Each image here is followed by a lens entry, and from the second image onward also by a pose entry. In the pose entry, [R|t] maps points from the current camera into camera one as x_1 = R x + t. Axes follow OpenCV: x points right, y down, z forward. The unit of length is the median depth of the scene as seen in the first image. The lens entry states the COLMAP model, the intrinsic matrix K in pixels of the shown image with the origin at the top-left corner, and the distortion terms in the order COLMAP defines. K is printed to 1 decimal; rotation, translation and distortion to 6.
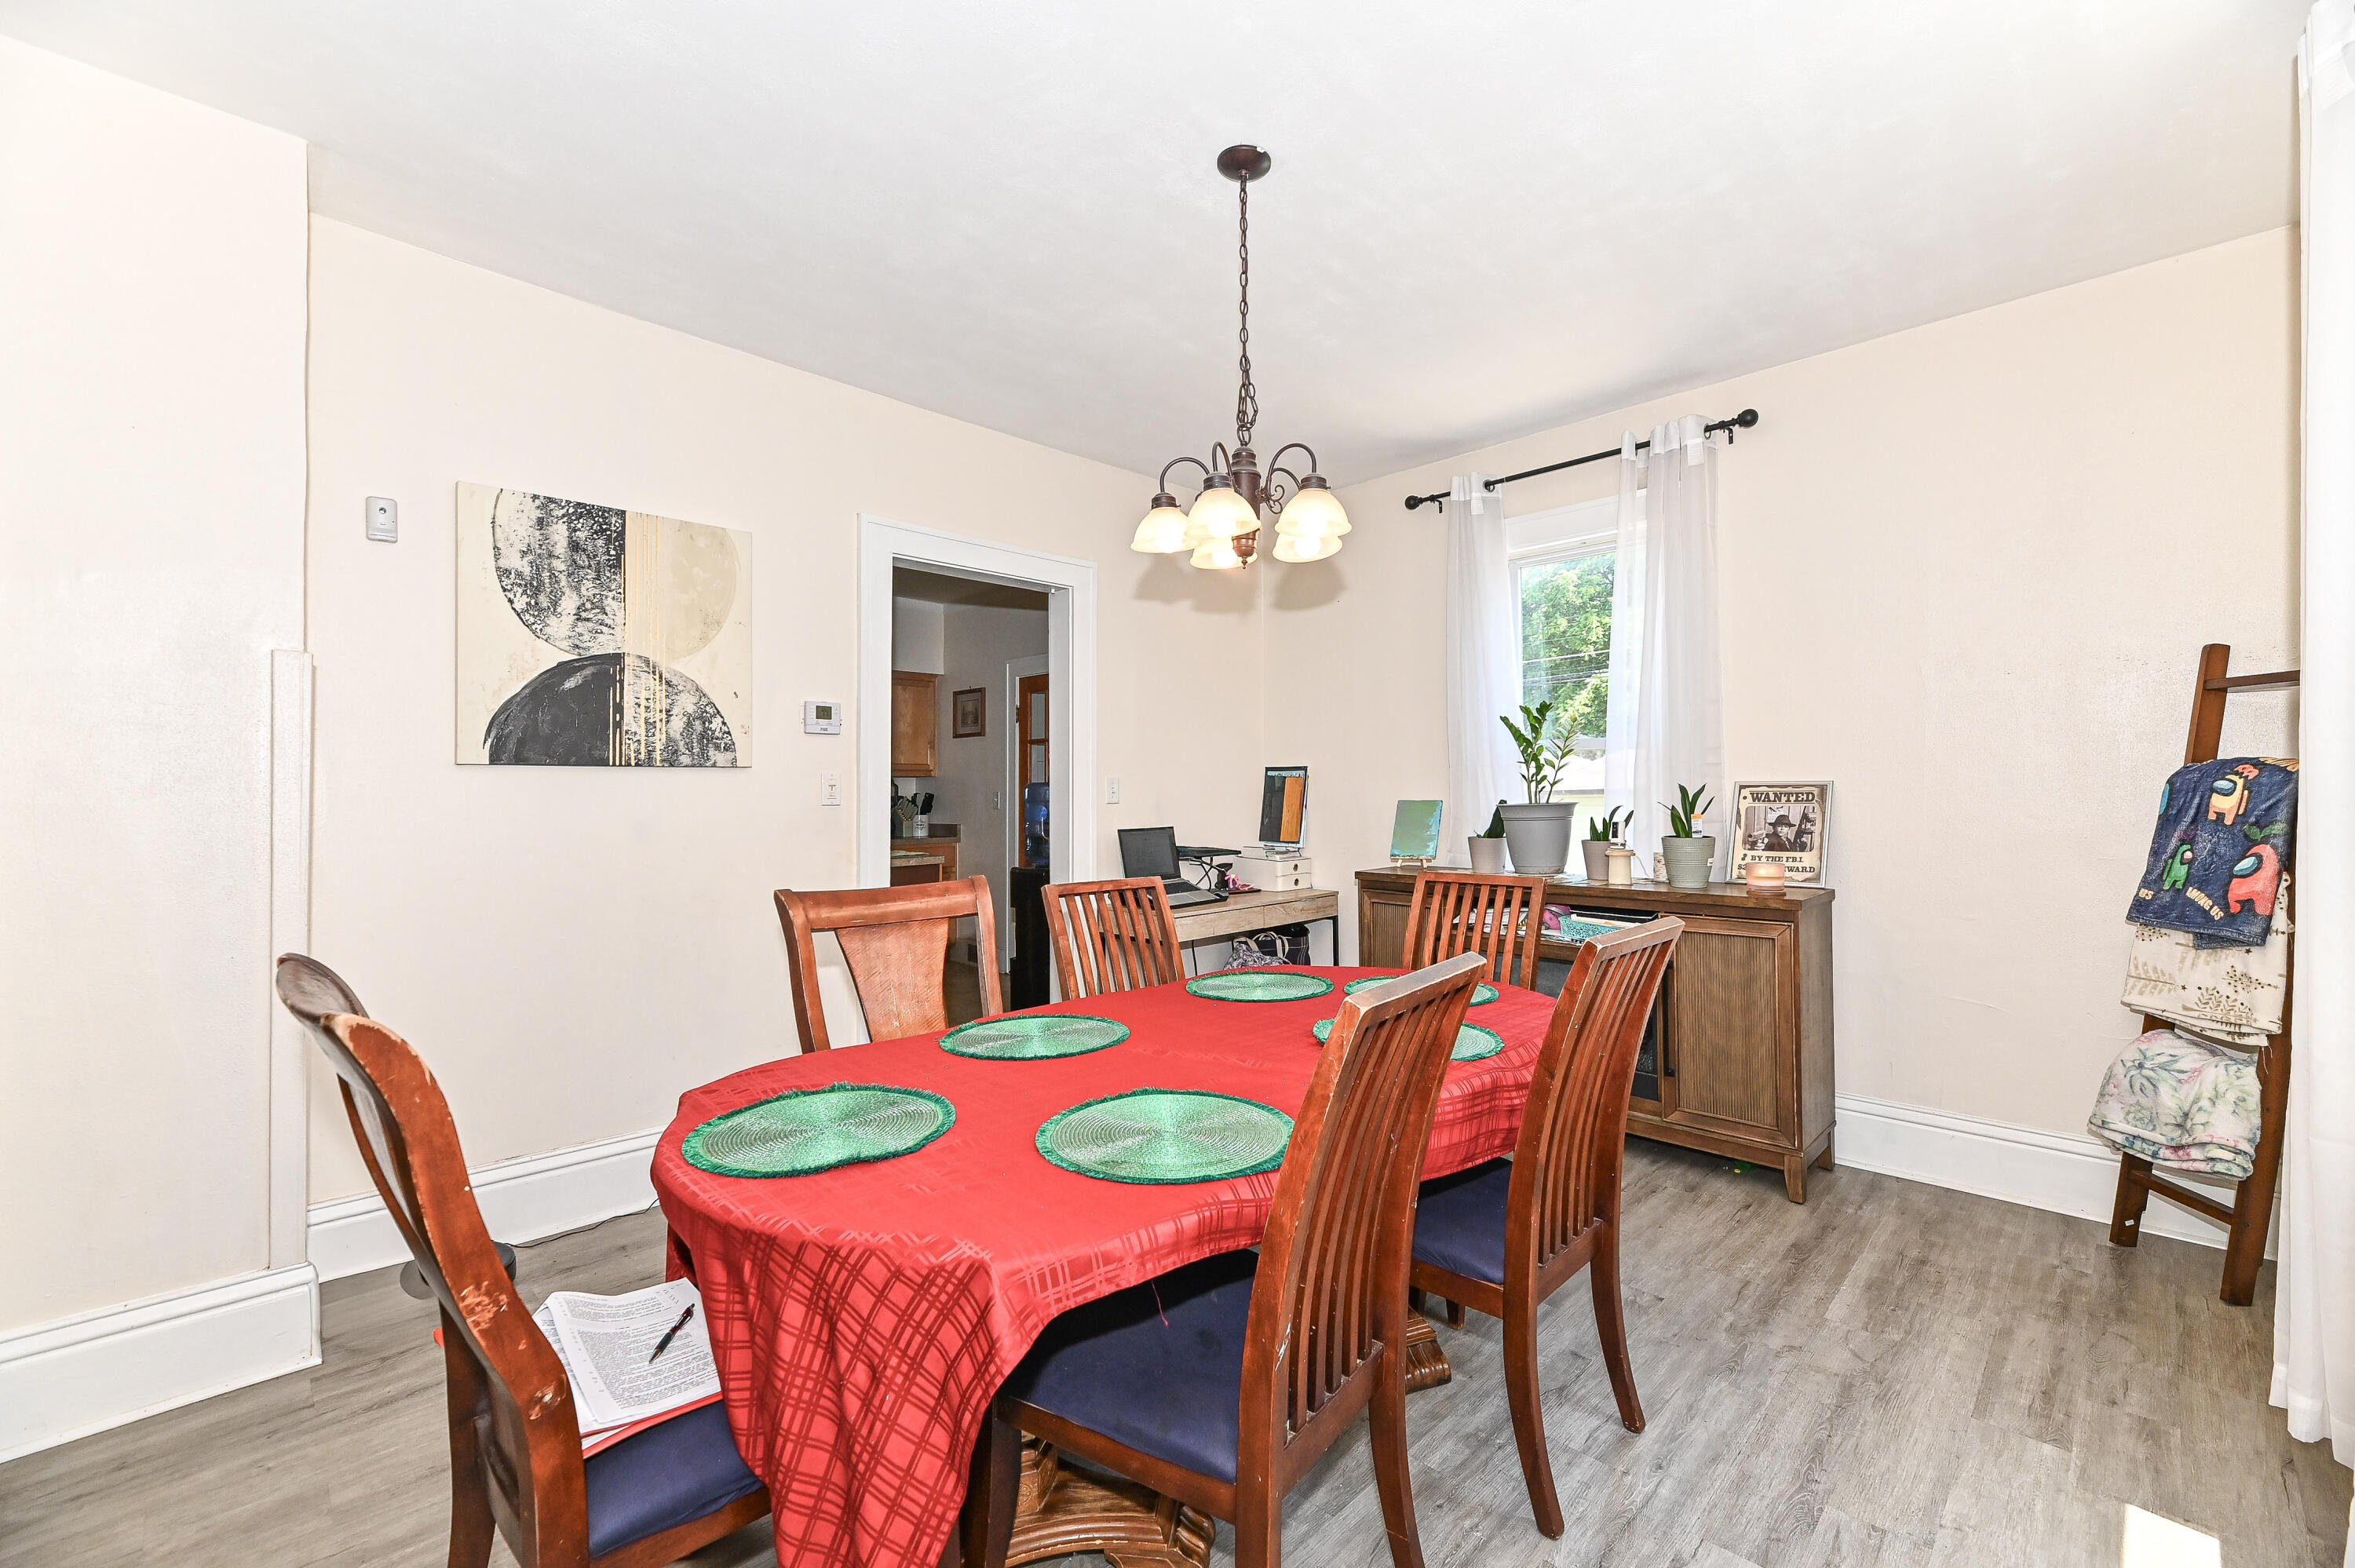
lens RADIAL K [[993.5, 0, 1255.9], [0, 993.5, 794.4], [0, 0, 1]] dist [0.000896, 0.000024]
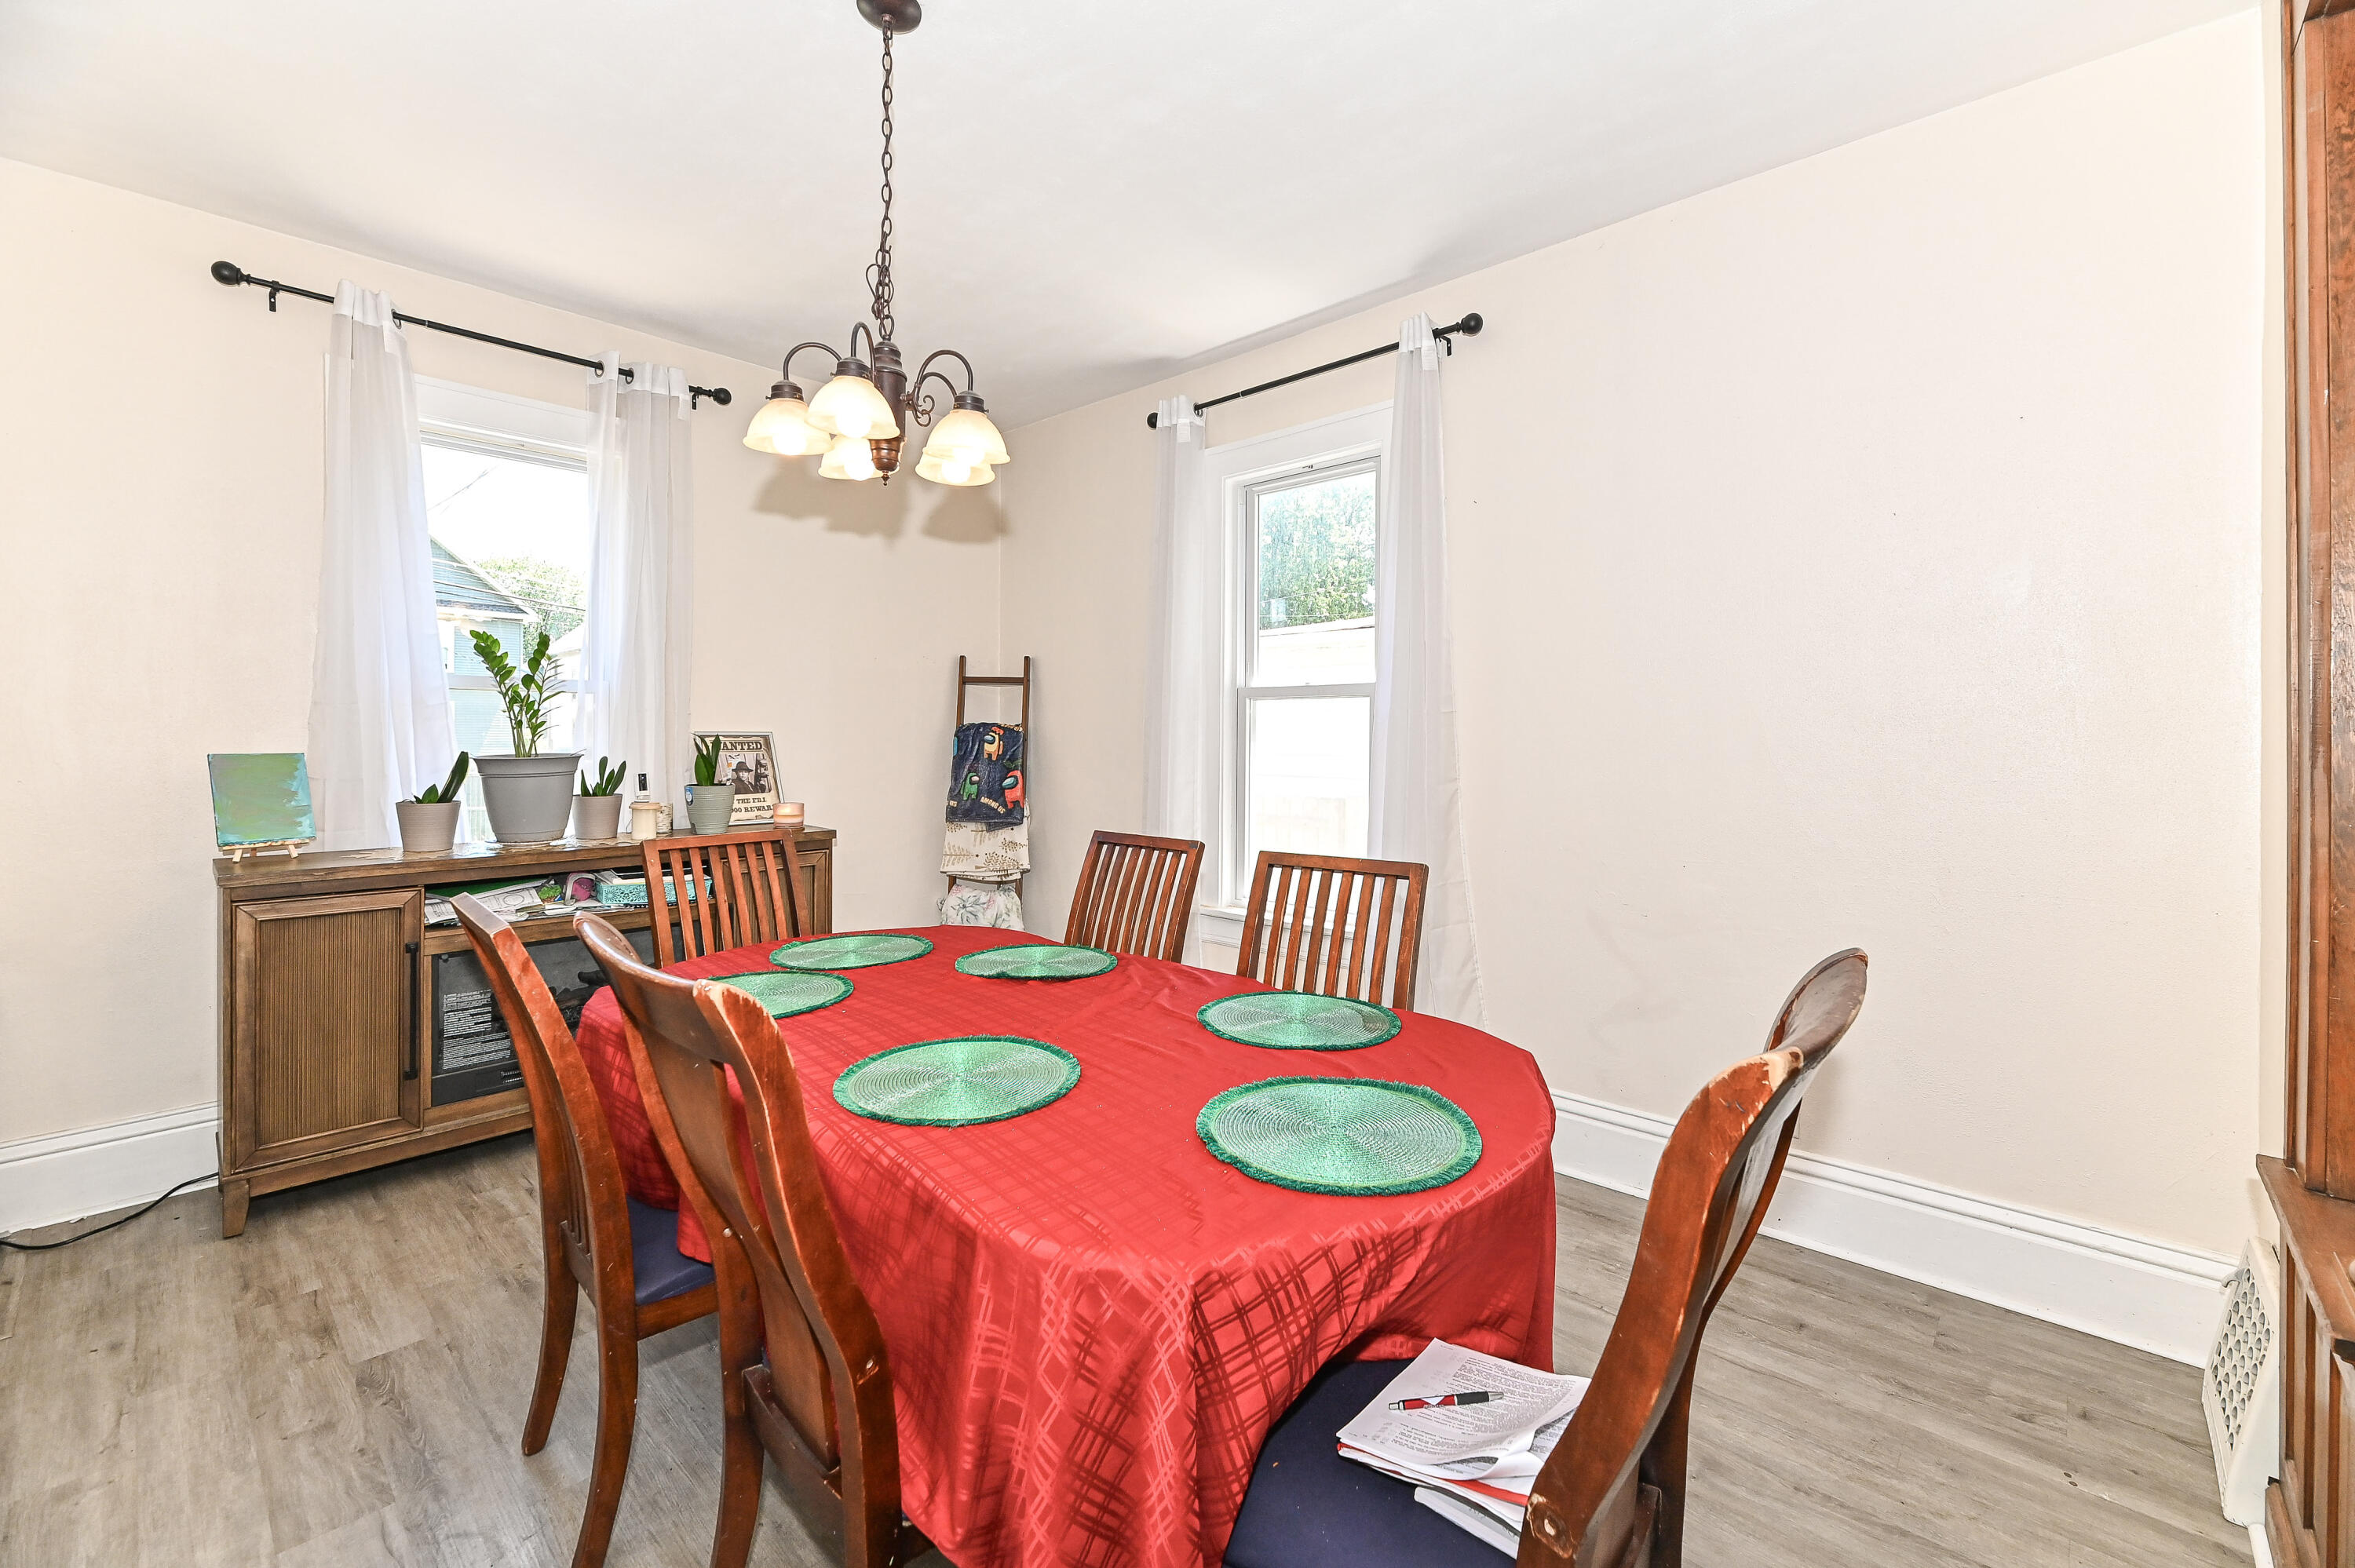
lens RADIAL K [[970.7, 0, 1177.9], [0, 970.7, 744.7], [0, 0, 1]] dist [-0.000061, -0.000077]
pose [[-0.013448, -0.007517, 0.999881, -0.744450], [-0.004593, 0.999962, 0.007456, -0.011579], [-0.999899, -0.004493, -0.013482, 0.673109]]
